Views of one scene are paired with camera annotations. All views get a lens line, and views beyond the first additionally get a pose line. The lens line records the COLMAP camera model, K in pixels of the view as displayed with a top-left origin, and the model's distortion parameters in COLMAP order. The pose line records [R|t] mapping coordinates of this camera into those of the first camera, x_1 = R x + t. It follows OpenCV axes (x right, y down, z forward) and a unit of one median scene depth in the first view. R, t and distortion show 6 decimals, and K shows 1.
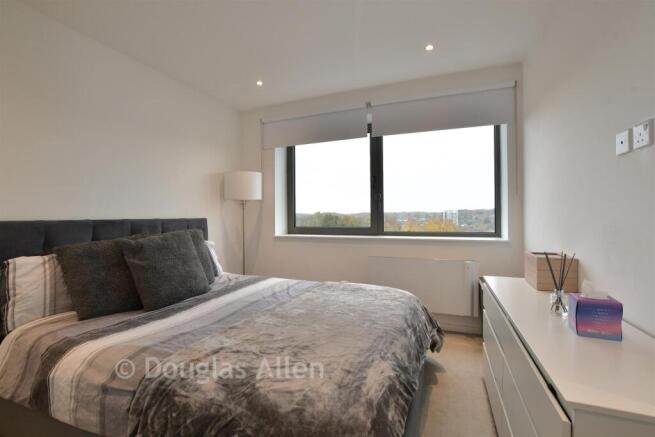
lens RADIAL K [[299.9, 0, 327.2], [0, 299.9, 216.4], [0, 0, 1]] dist [-0.000247, -0.000032]
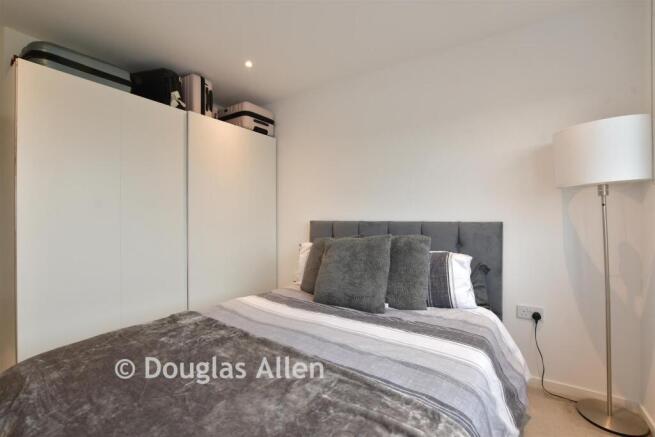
lens RADIAL K [[299.9, 0, 326.6], [0, 299.9, 218.3], [0, 0, 1]] dist [-0.000247, -0.000032]
pose [[-0.271235, 0.000356, -0.962513, 0.302793], [-0.004012, 0.999991, 0.001500, -0.001330], [0.962505, 0.004268, -0.271231, 0.818078]]
